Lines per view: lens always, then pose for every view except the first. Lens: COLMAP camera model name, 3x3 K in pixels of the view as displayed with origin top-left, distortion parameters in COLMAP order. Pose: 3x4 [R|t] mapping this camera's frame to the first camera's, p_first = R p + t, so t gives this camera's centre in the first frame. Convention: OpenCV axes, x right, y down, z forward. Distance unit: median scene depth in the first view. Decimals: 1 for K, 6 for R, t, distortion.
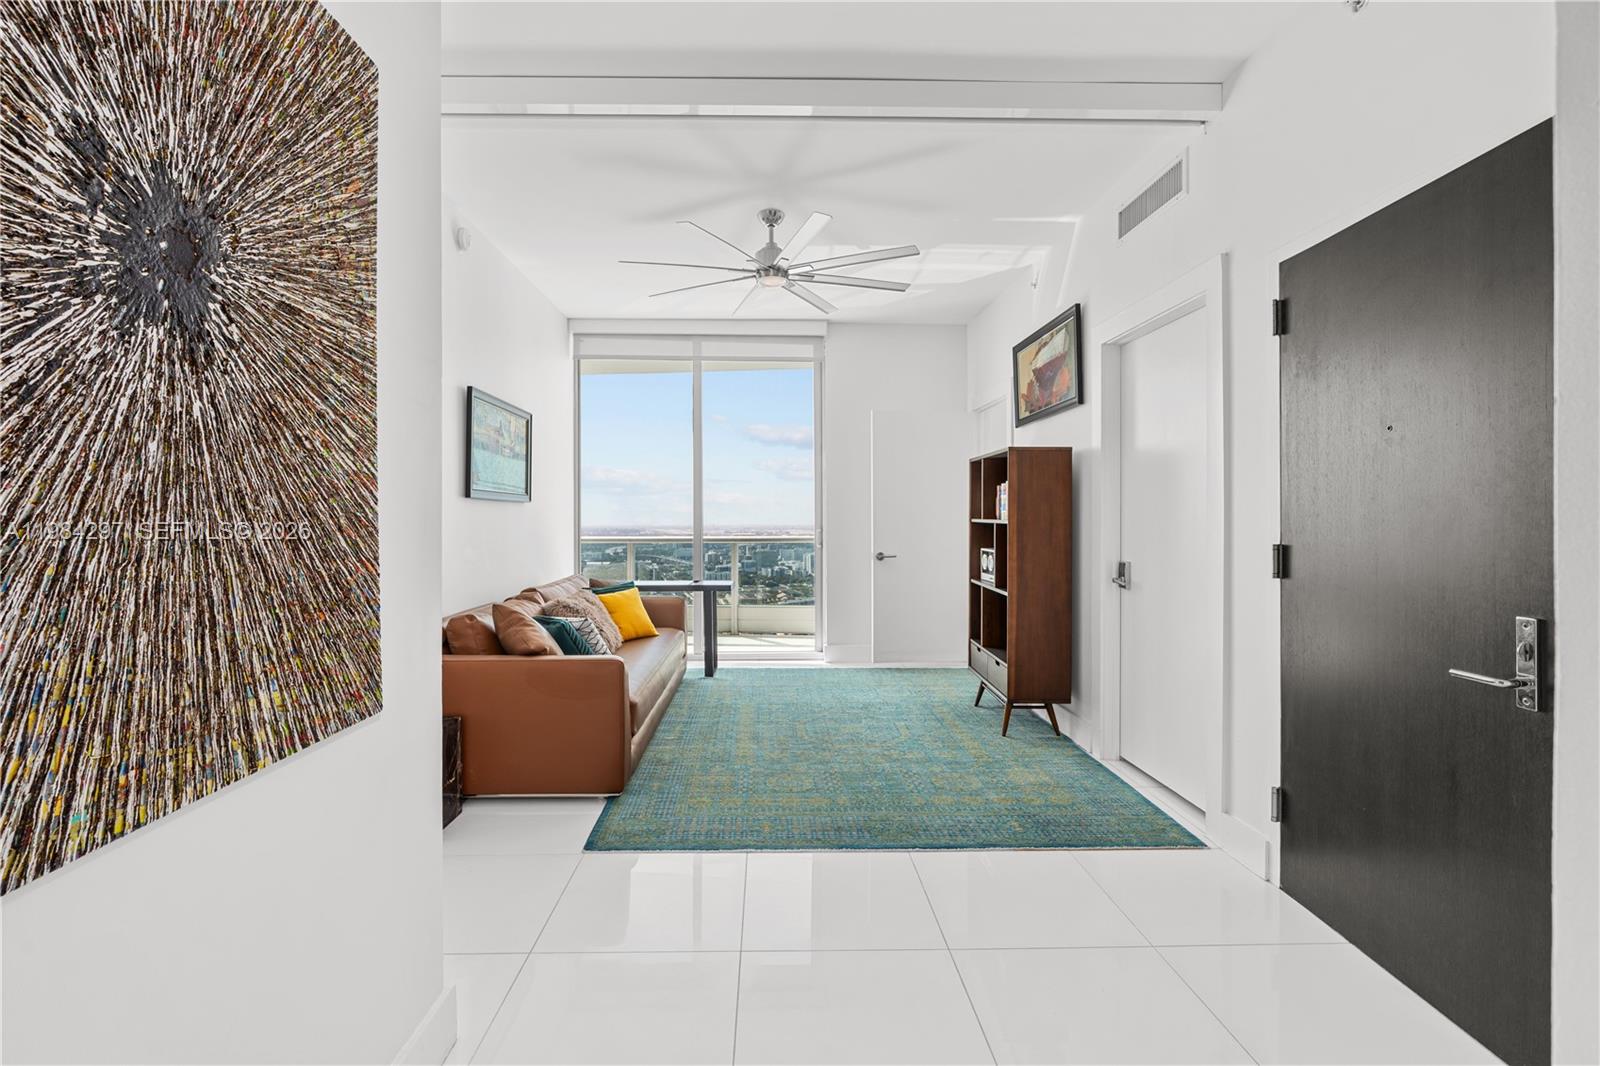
lens RADIAL K [[719.9, 0, 793.4], [0, 719.9, 521.4], [0, 0, 1]] dist [-0.002905, 0.000841]
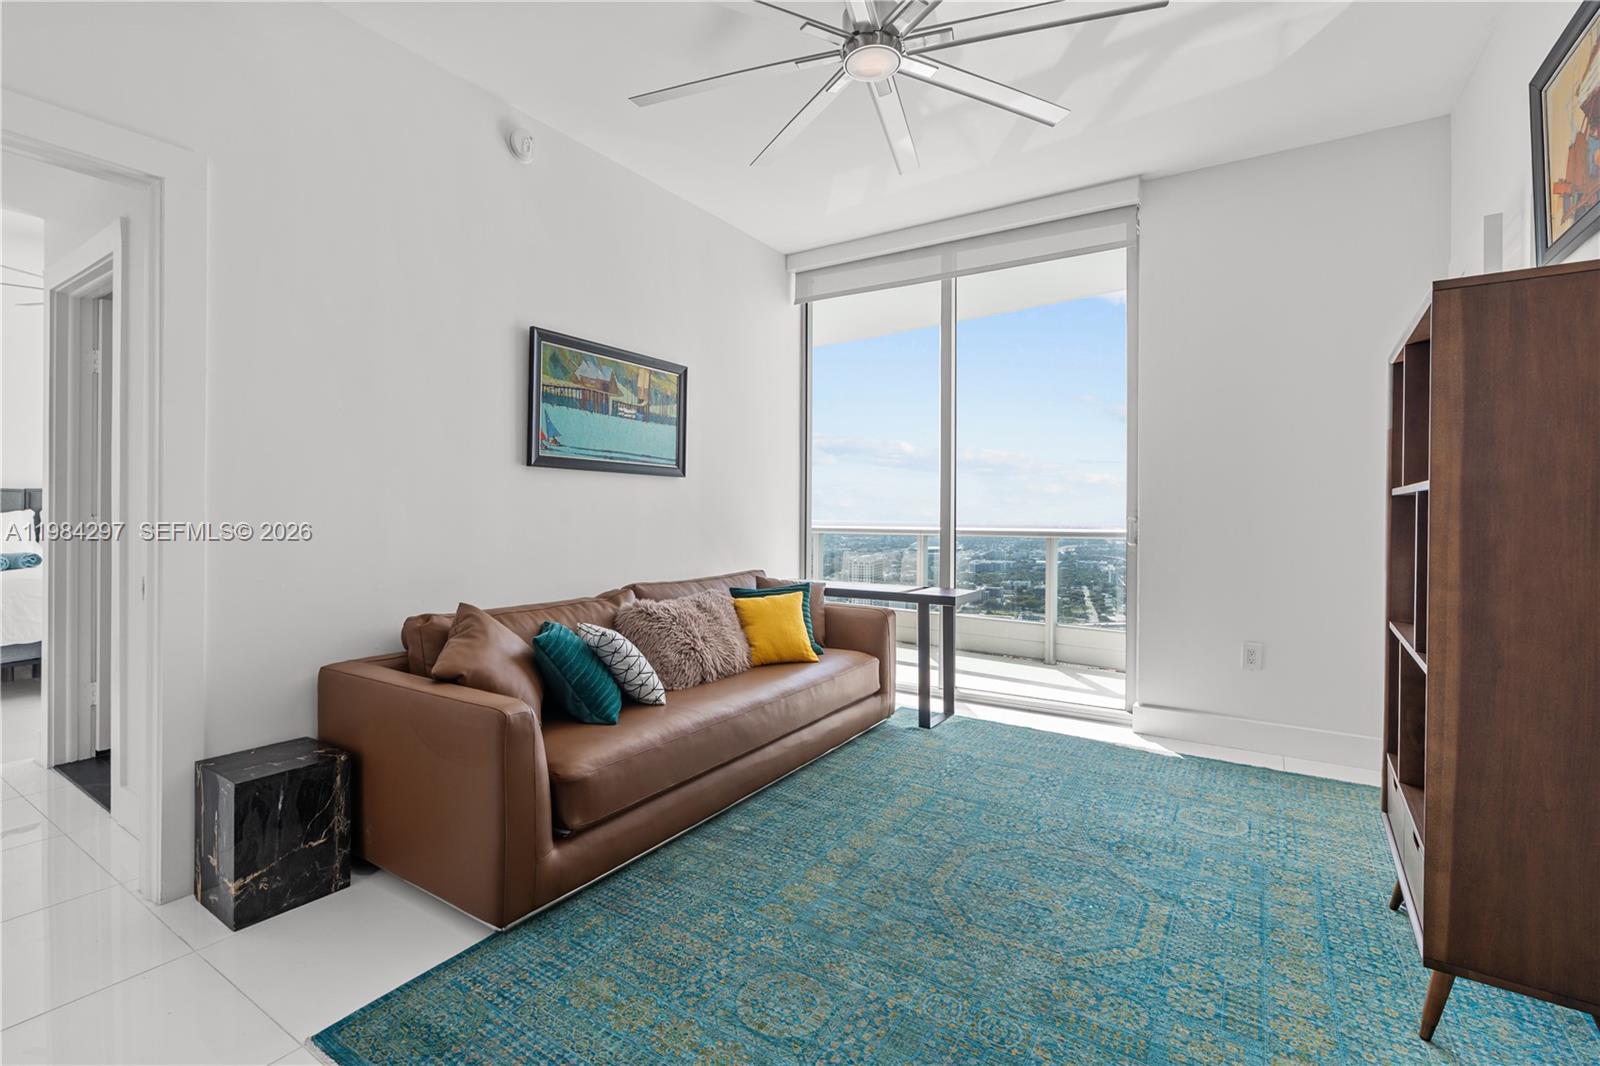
lens RADIAL K [[719.9, 0, 797.2], [0, 719.9, 518.5], [0, 0, 1]] dist [-0.002905, 0.000841]
pose [[0.815796, 0.007536, -0.578290, 0.243405], [-0.006173, 0.999972, 0.004323, 0.019206], [0.578306, 0.000043, 0.815820, 0.499530]]
